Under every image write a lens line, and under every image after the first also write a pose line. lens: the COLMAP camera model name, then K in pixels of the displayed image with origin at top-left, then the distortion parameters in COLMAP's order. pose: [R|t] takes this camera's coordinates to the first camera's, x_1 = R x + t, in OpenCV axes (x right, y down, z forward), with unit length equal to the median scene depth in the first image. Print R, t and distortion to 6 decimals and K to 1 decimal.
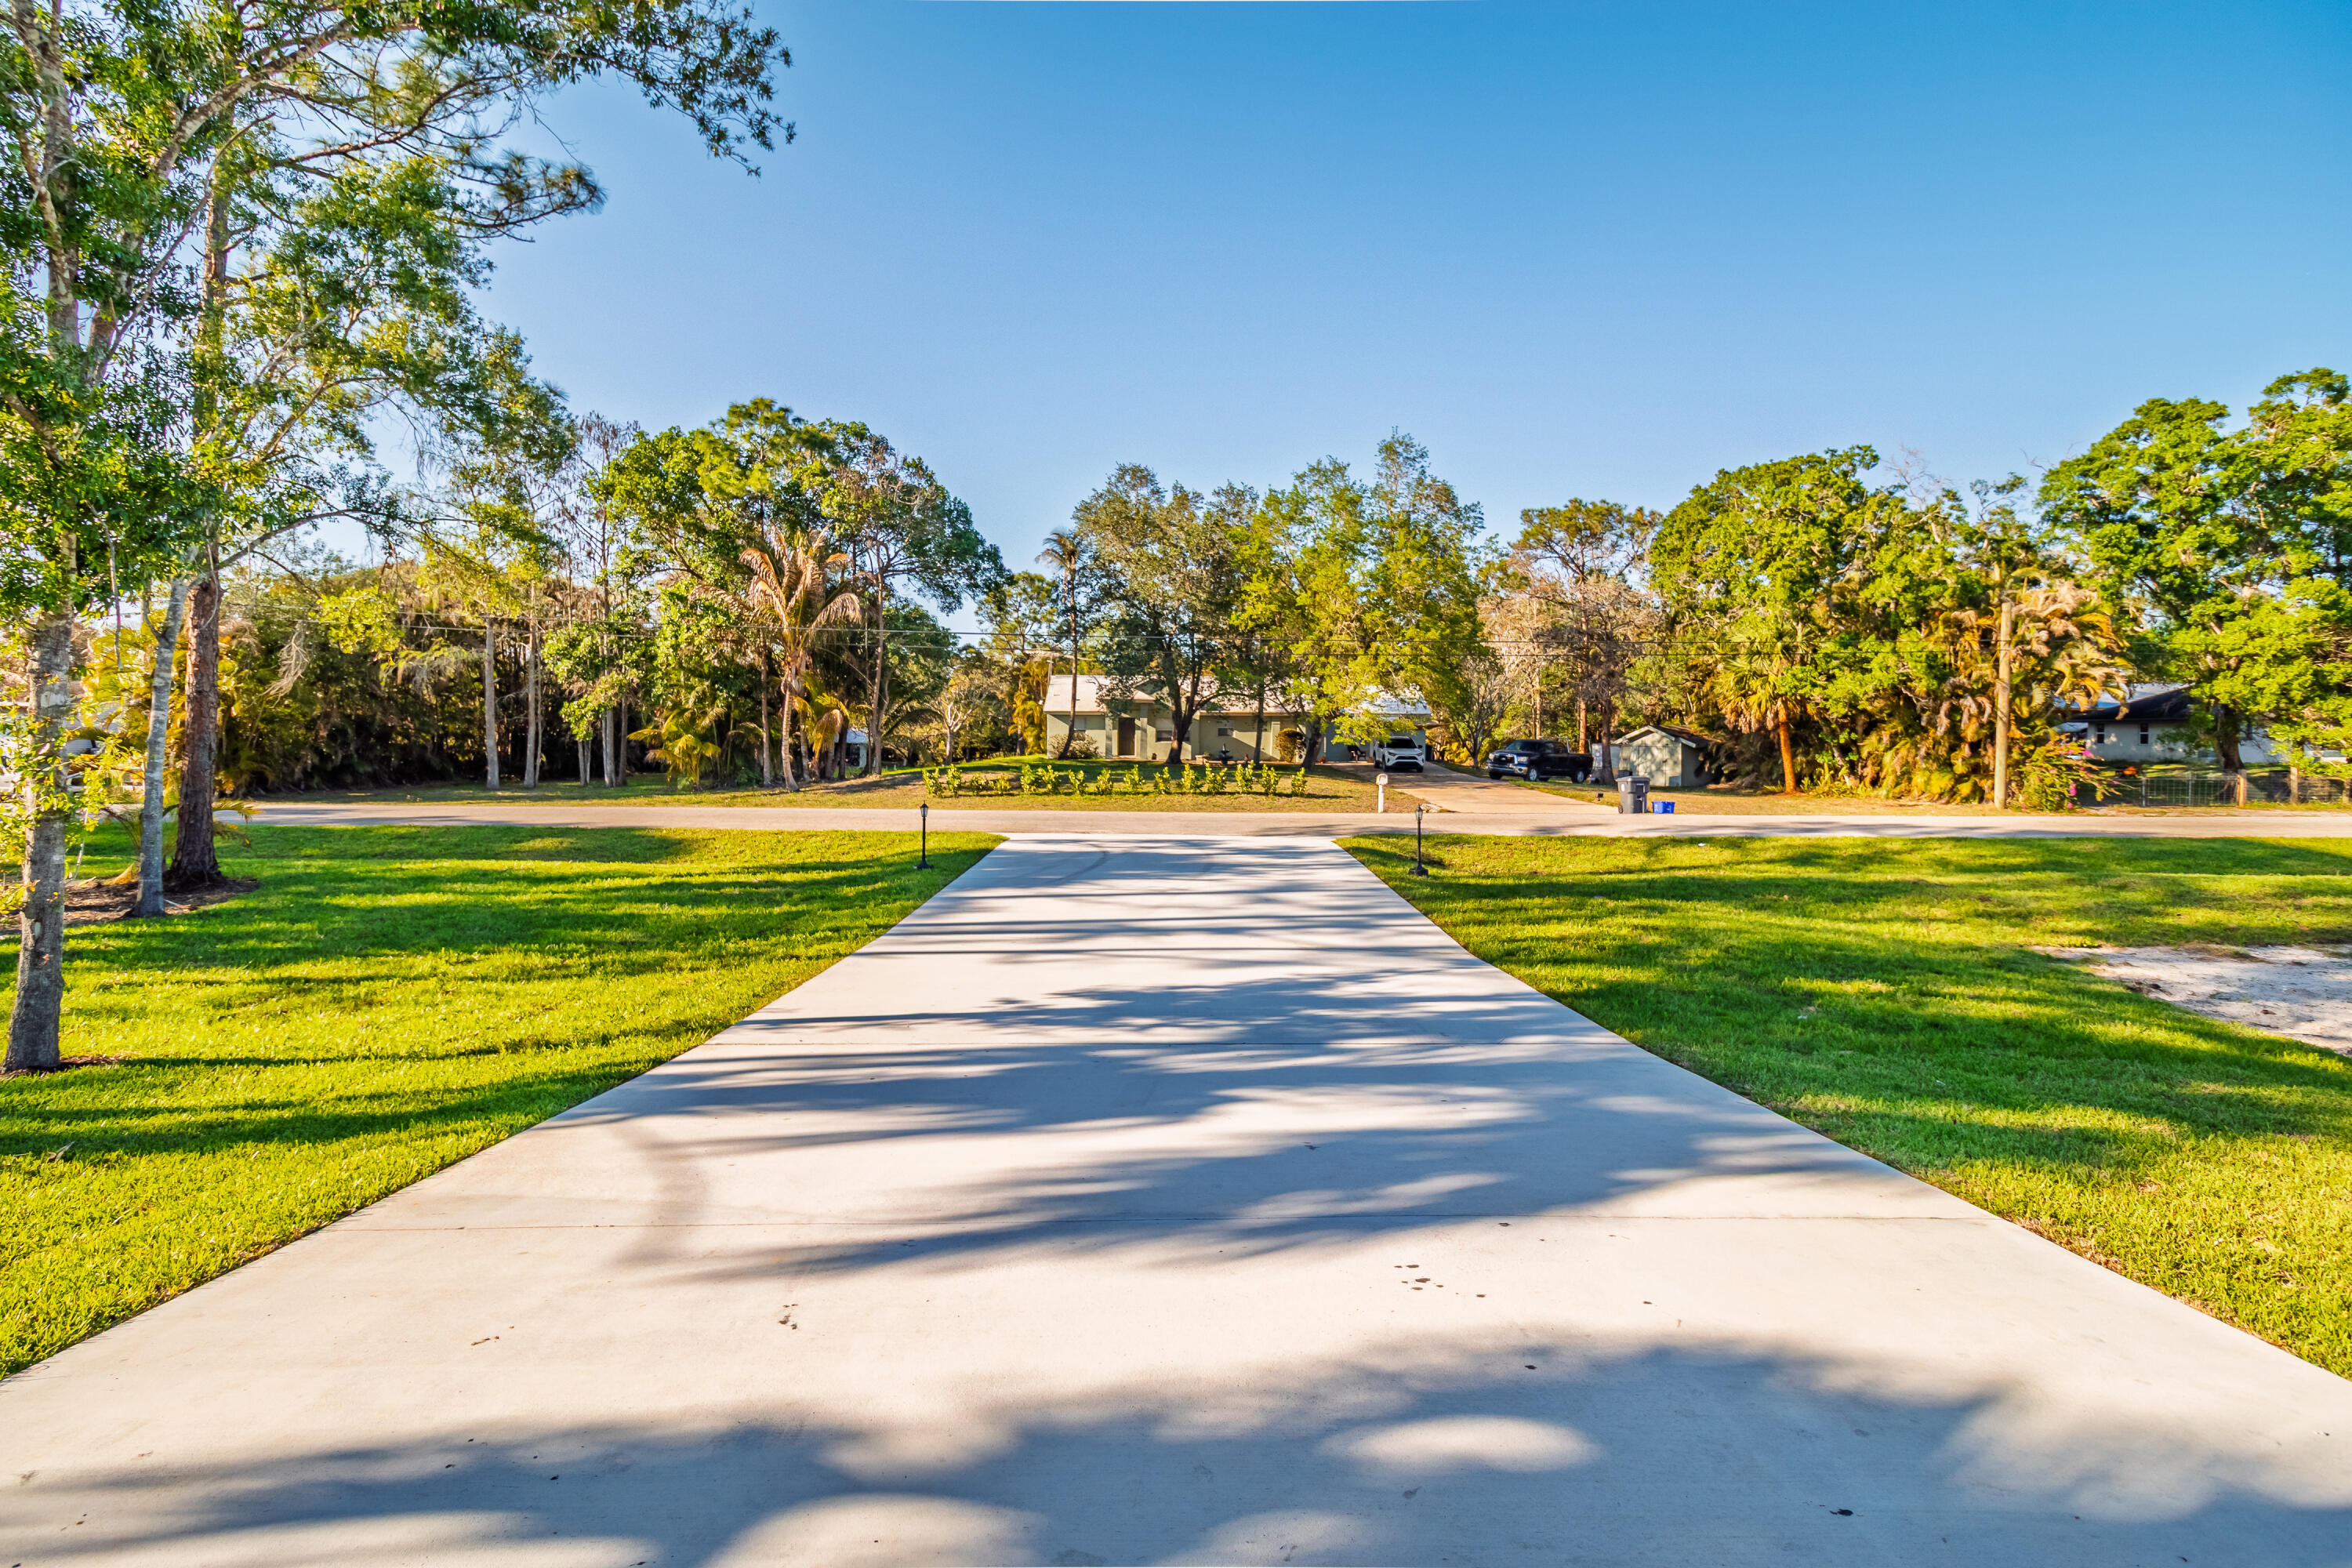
lens RADIAL K [[1094.0, 0, 1183.2], [0, 1094.0, 774.5], [0, 0, 1]] dist [-0.002555, -0.000098]
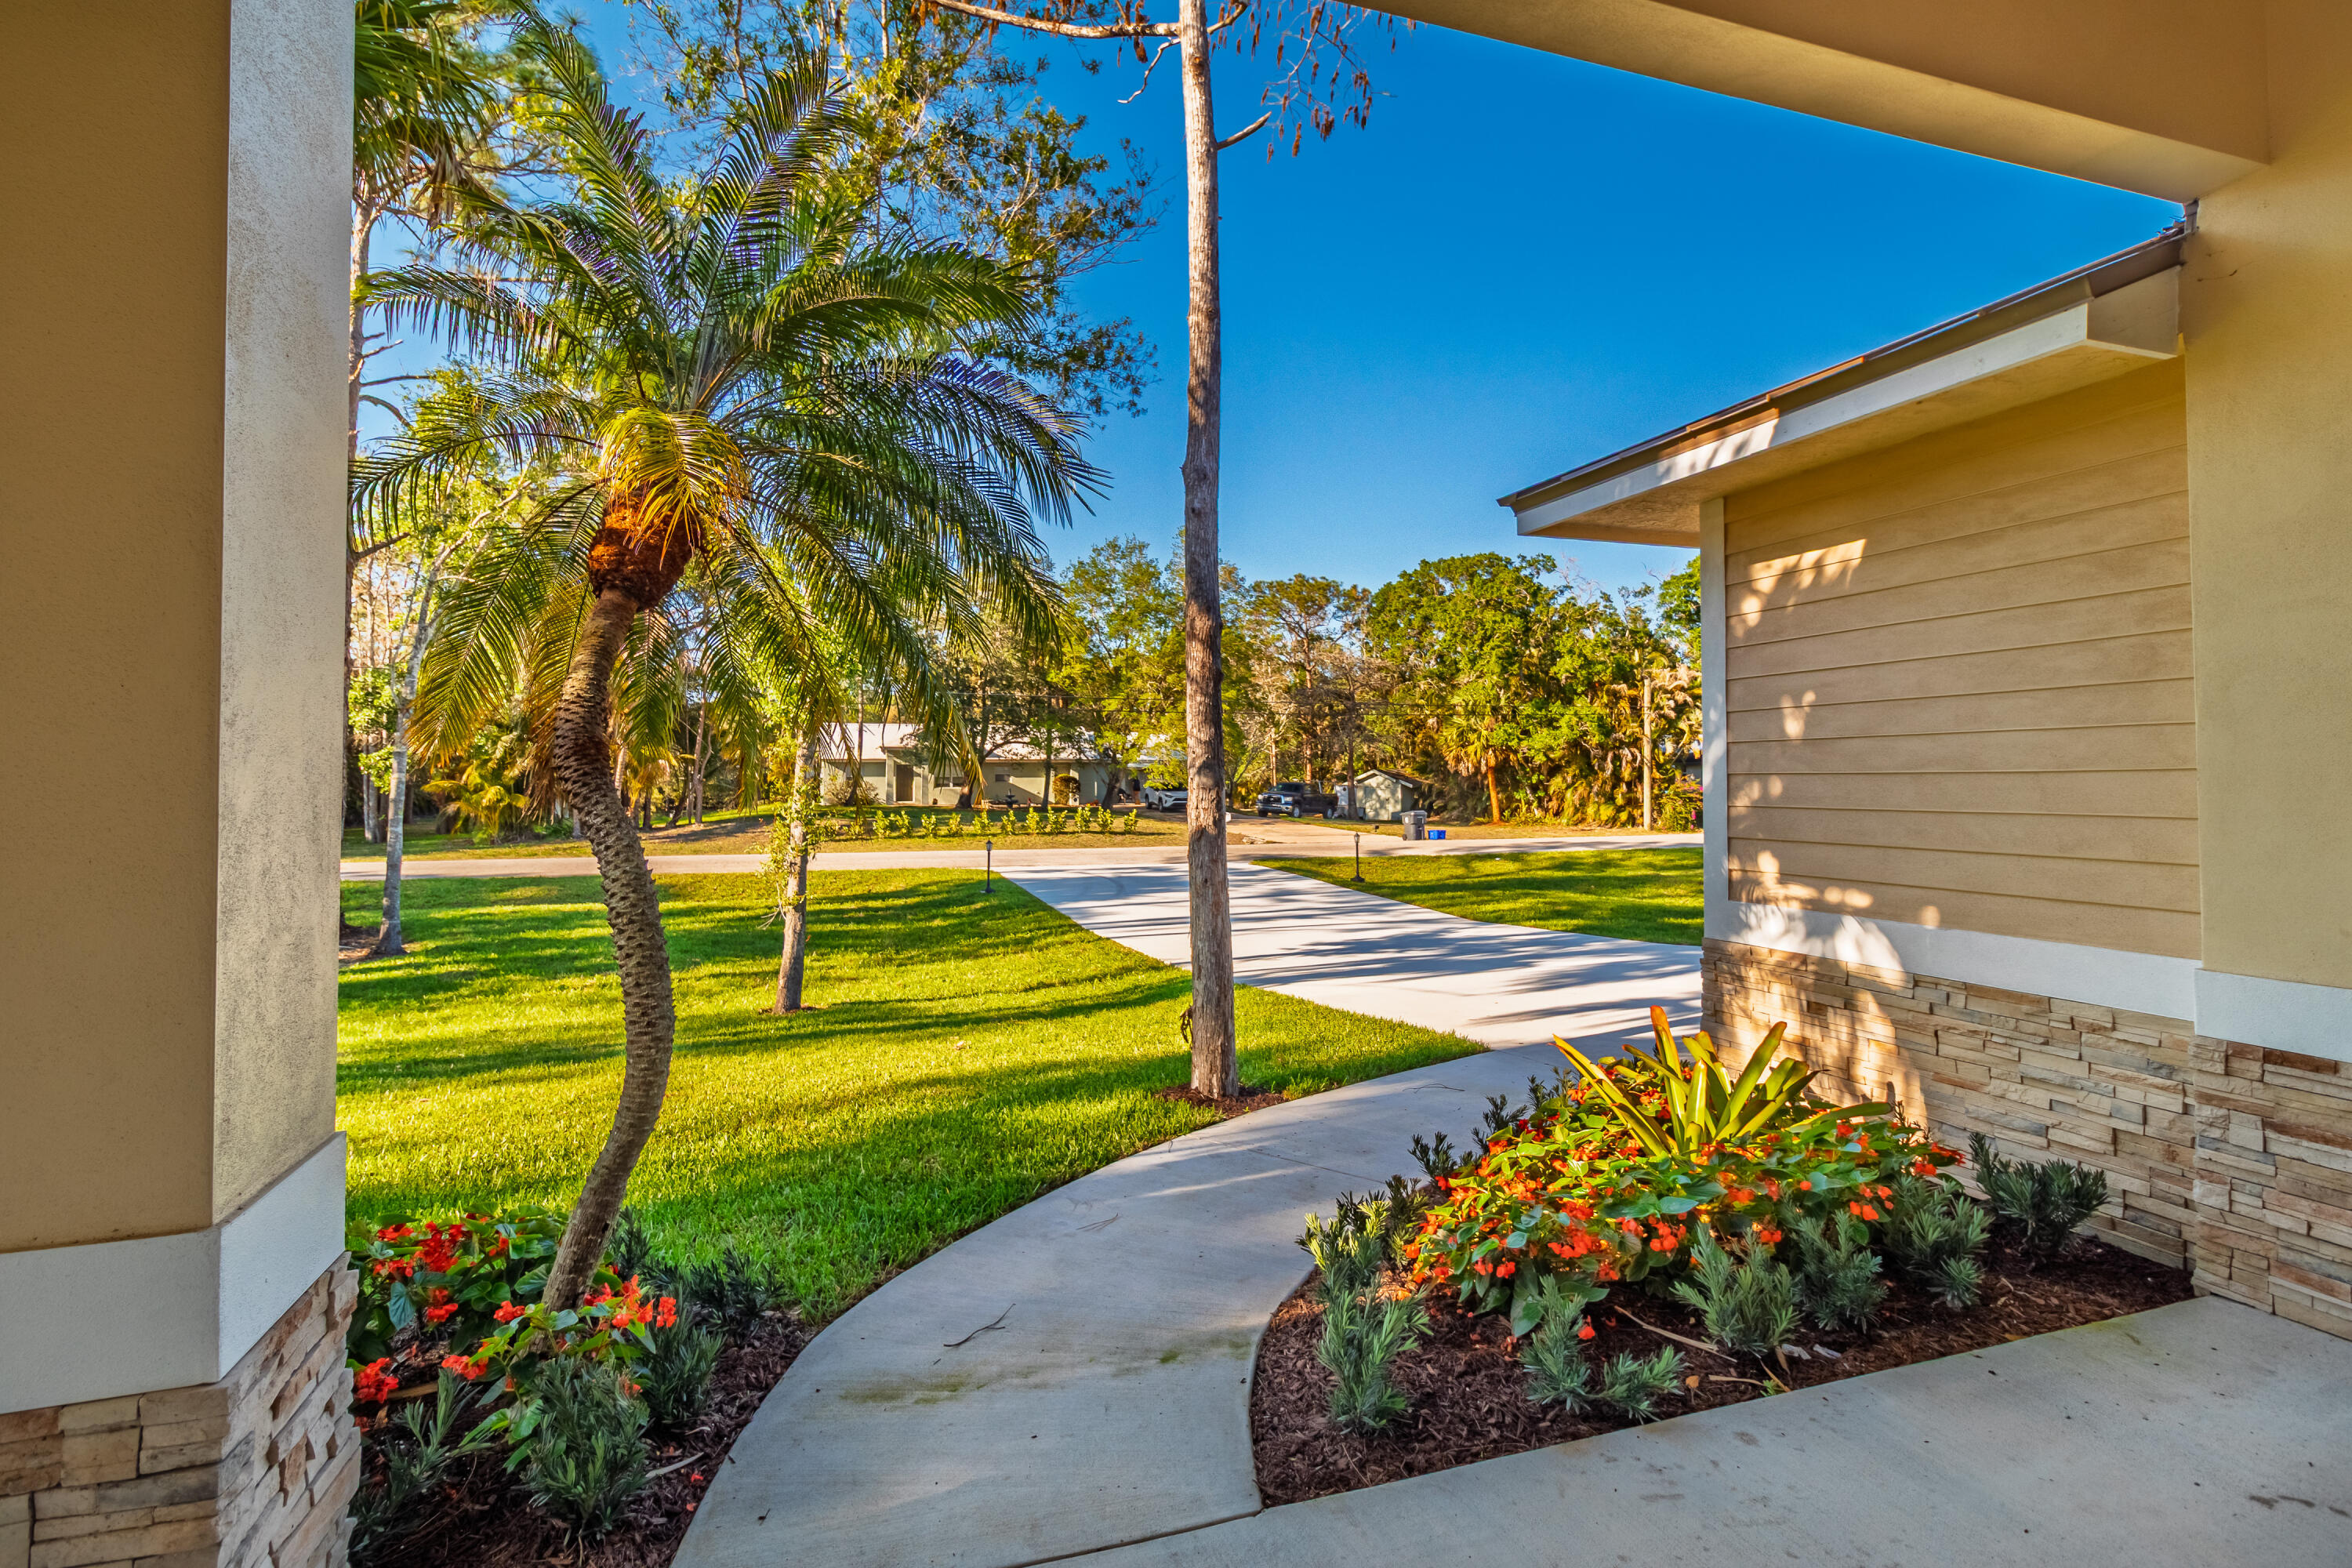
lens RADIAL K [[1094.0, 0, 1183.2], [0, 1094.0, 774.5], [0, 0, 1]] dist [-0.002555, -0.000098]
pose [[0.957126, -0.007349, 0.289578, -0.171452], [0.018891, 0.999134, -0.037081, 0.001079], [-0.289055, 0.040961, 0.956436, -0.115411]]
